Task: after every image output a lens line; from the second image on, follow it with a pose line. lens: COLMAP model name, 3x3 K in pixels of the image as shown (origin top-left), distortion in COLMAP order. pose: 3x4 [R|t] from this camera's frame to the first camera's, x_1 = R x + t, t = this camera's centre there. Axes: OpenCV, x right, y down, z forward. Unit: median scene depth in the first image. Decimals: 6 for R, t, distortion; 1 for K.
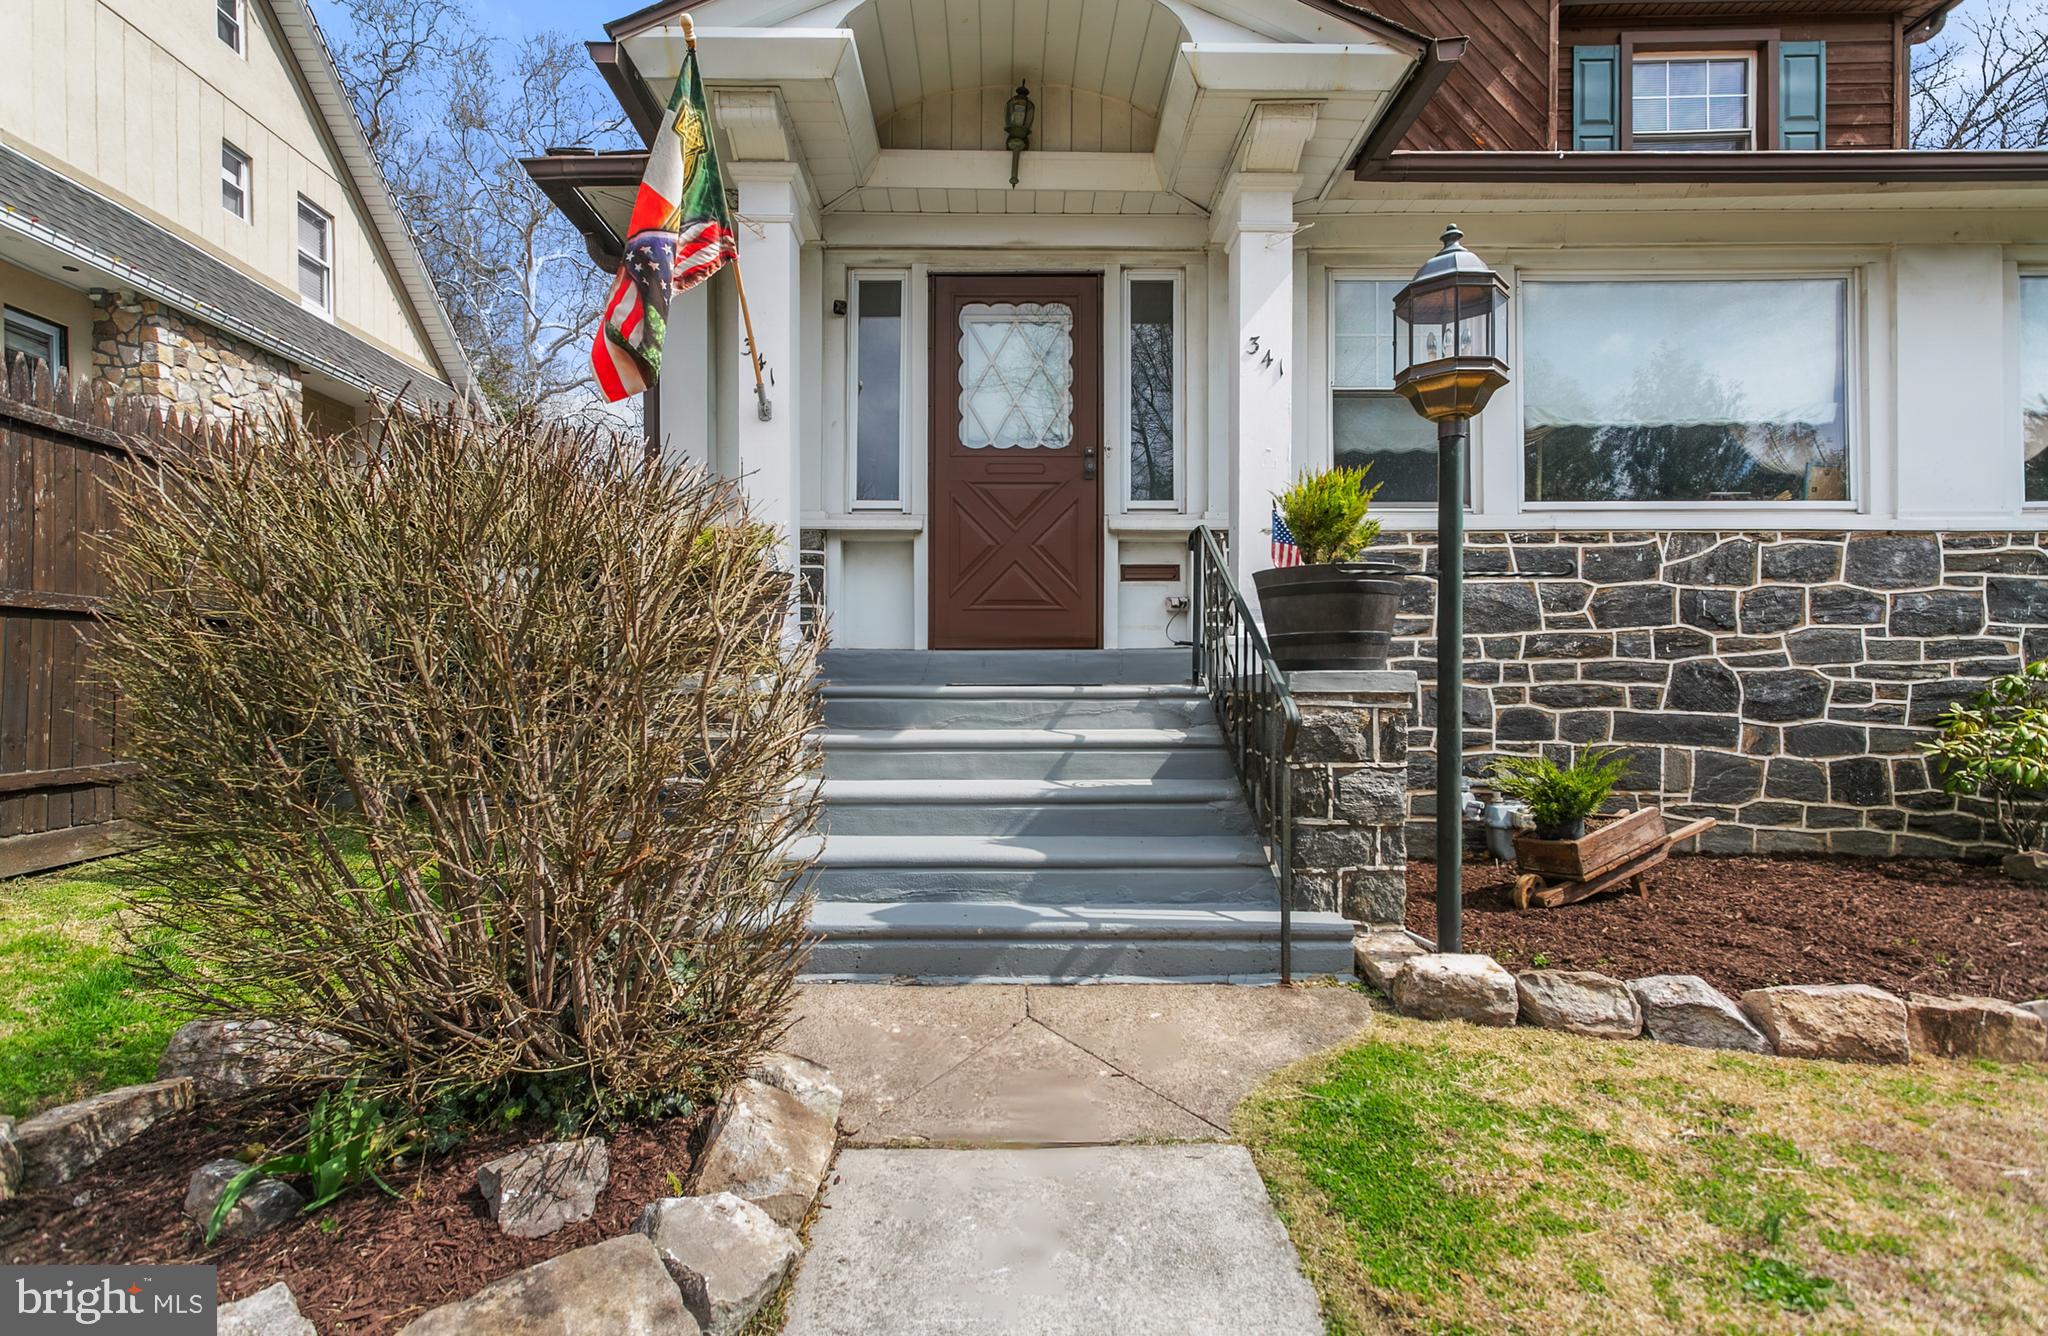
lens RADIAL K [[1007.5, 0, 989.7], [0, 1007.5, 689.7], [0, 0, 1]] dist [0.008289, 0.000232]
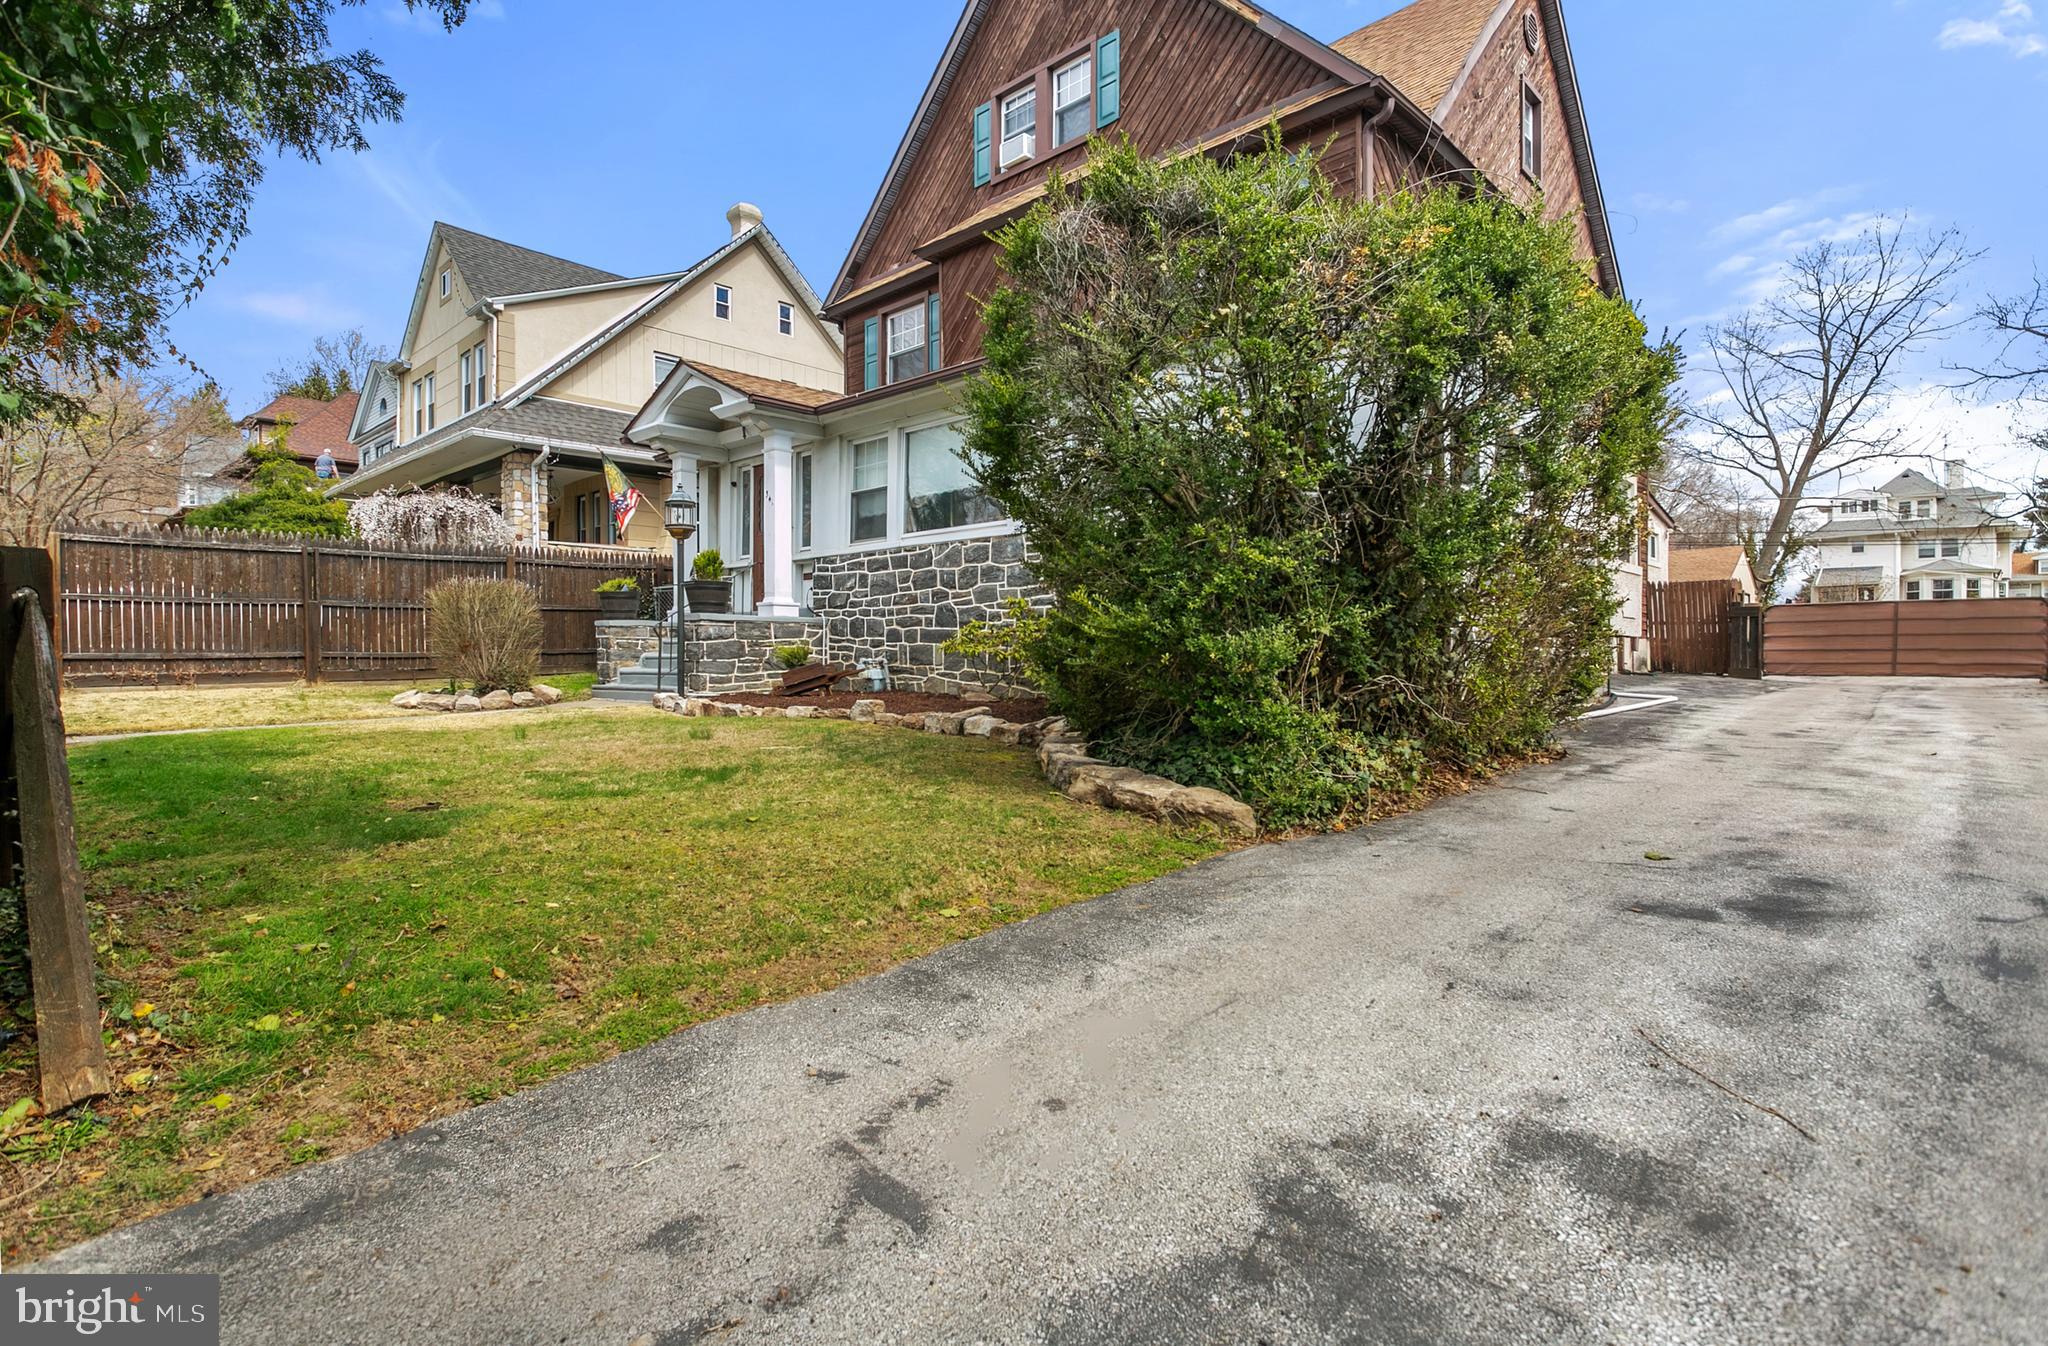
lens RADIAL K [[1009.0, 0, 1016.5], [0, 1009.0, 671.3], [0, 0, 1]] dist [-0.000395, -0.000241]
pose [[0.731809, 0.004918, -0.681493, 2.248899], [0.002985, 0.999941, 0.010422, 0.091364], [0.681504, -0.009661, 0.731751, -0.443393]]
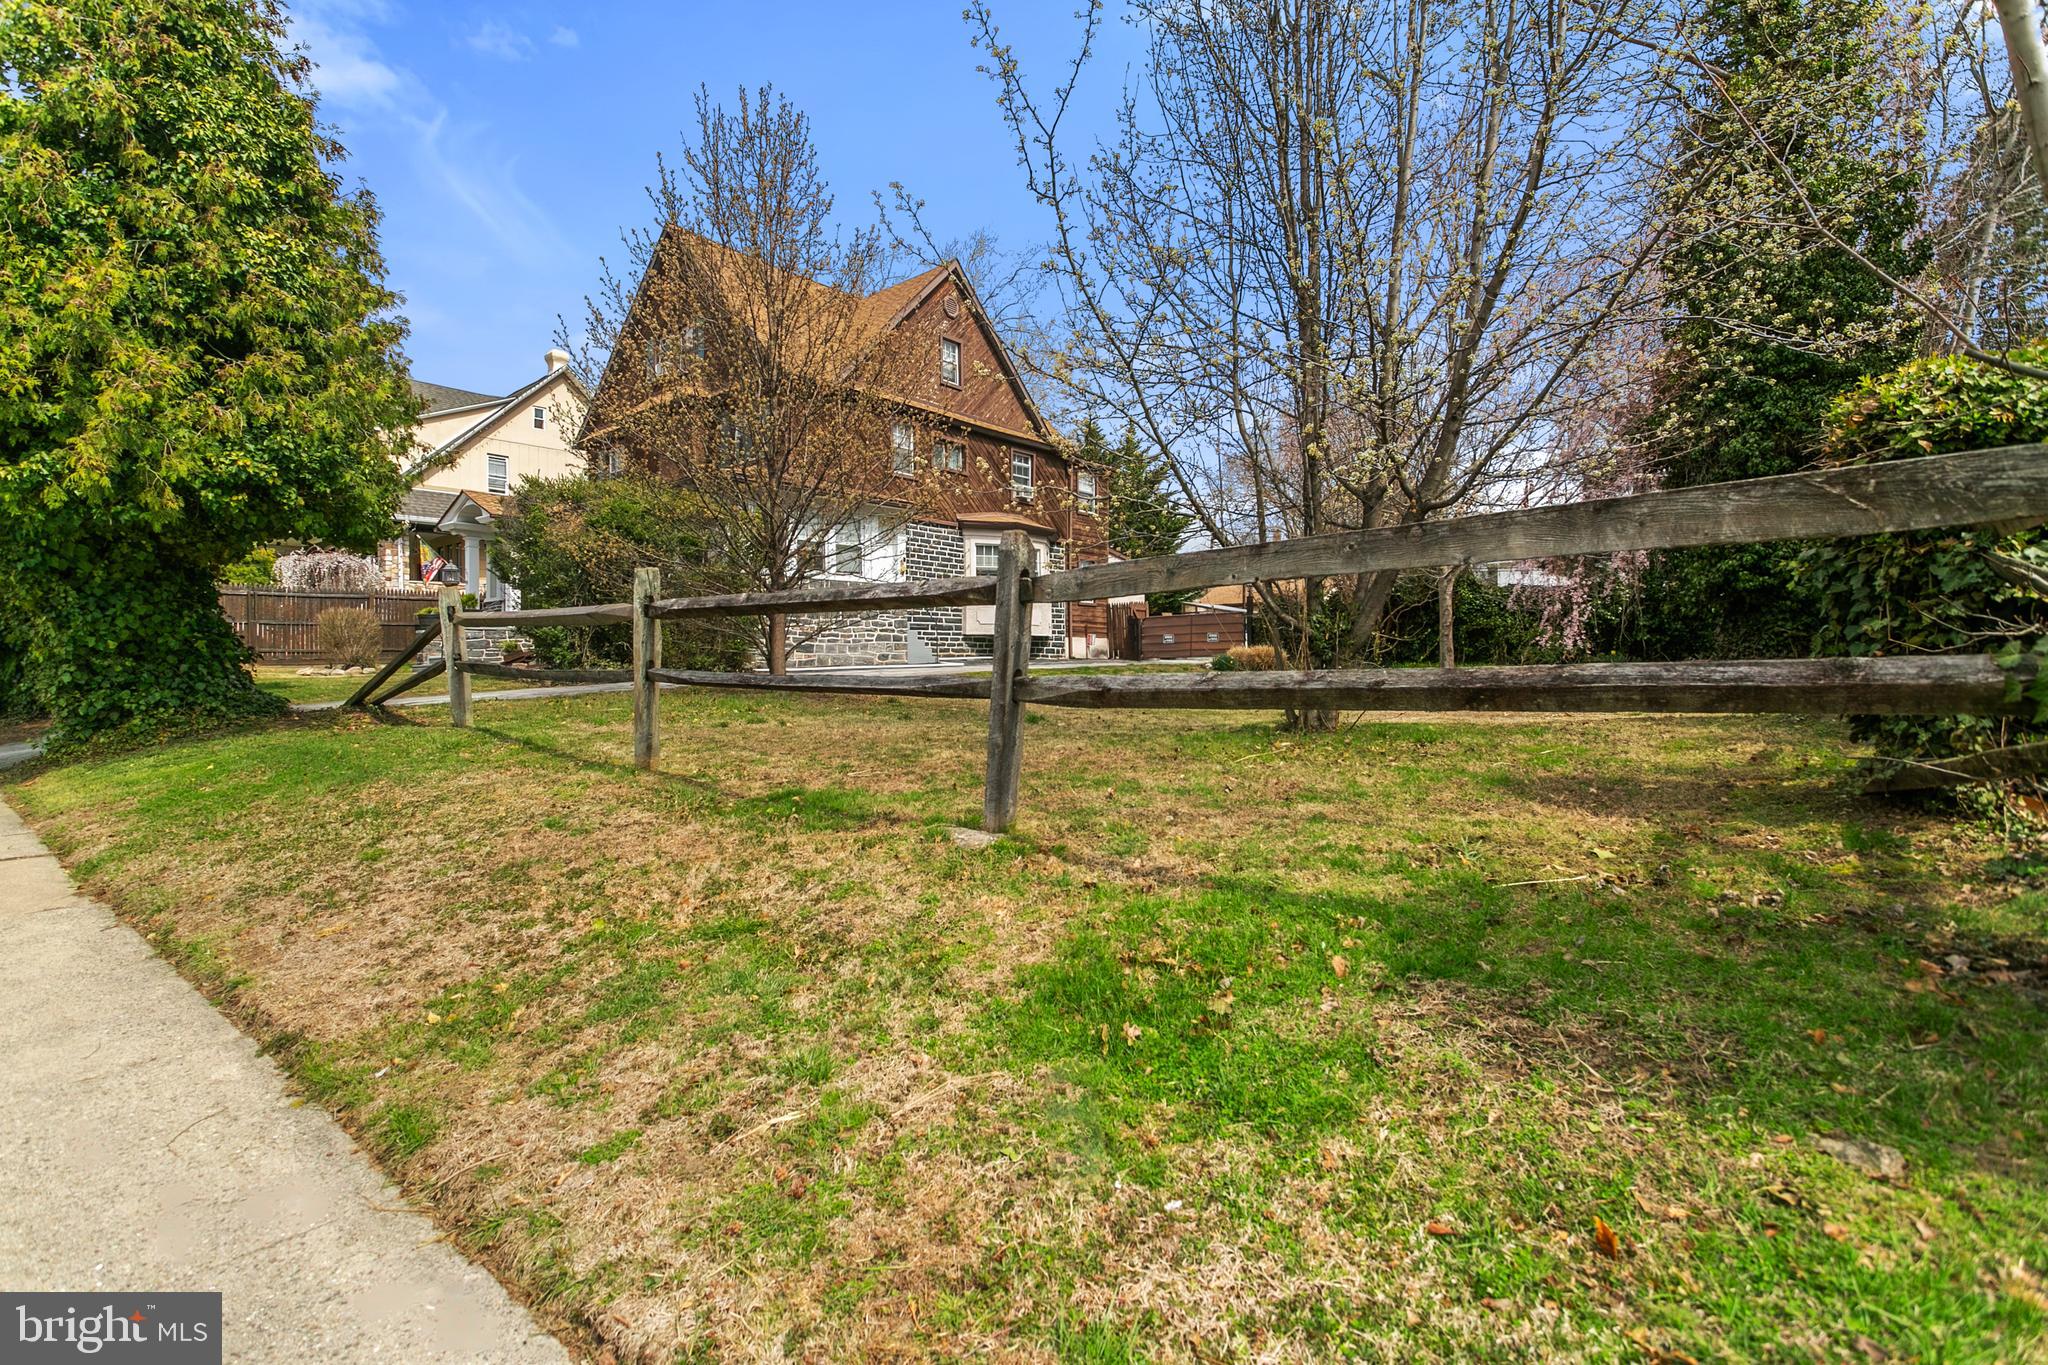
lens RADIAL K [[985.6, 0, 1019.4], [0, 985.6, 652.5], [0, 0, 1]] dist [0.006109, 0.000892]
pose [[0.773264, -0.024233, -0.633620, 4.706938], [0.014779, 0.999687, -0.020198, 0.217625], [0.633911, 0.006254, 0.773380, -1.043736]]
